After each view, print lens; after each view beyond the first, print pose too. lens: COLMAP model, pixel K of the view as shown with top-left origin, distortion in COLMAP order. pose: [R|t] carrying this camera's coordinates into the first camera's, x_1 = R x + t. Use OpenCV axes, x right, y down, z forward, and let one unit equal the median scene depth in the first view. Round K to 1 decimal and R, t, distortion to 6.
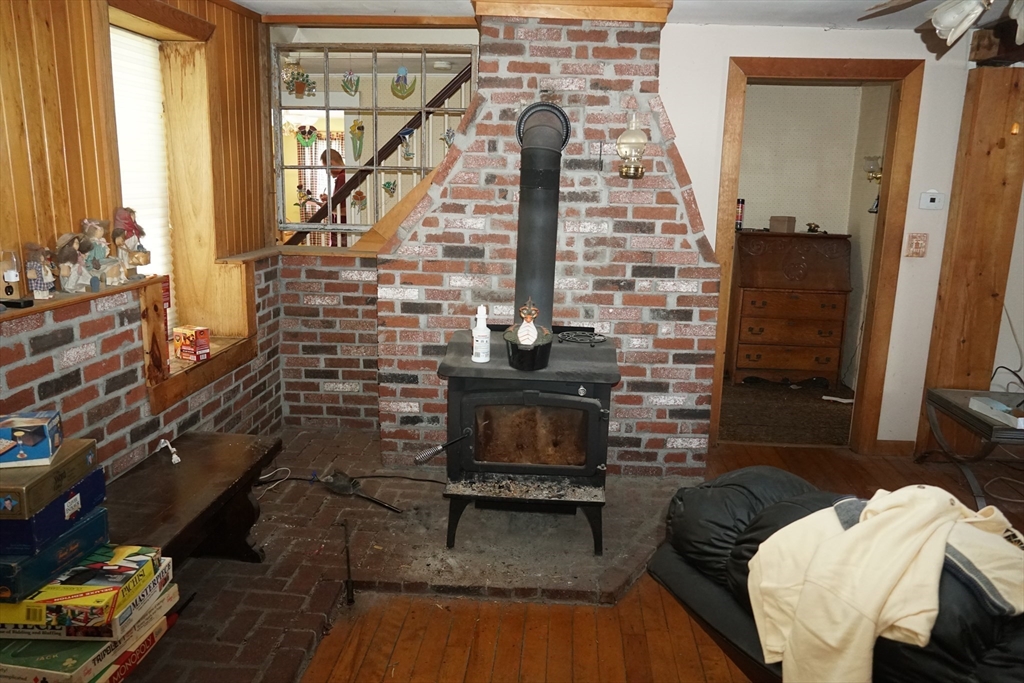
lens RADIAL K [[764.0, 0, 514.0], [0, 764.0, 342.6], [0, 0, 1]] dist [-0.032143, 0.025515]
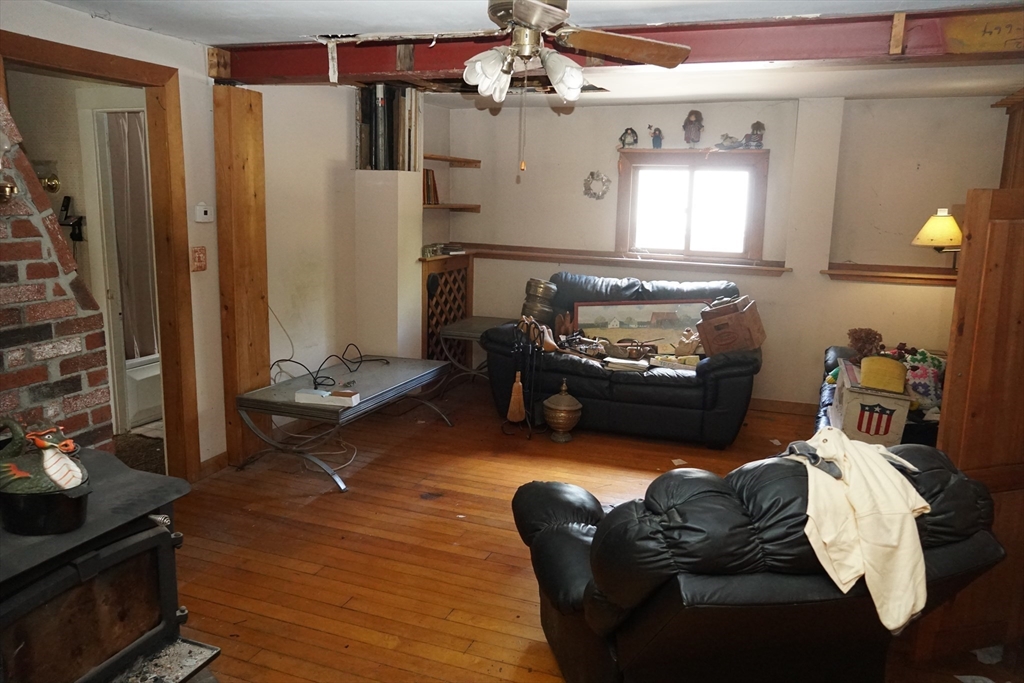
lens RADIAL K [[764.0, 0, 514.7], [0, 764.0, 342.1], [0, 0, 1]] dist [-0.032143, 0.025515]
pose [[0.279477, -0.195390, 0.940061, -0.340696], [0.185844, 0.971568, 0.146688, -0.105216], [-0.941995, 0.133709, 0.307844, 0.370955]]
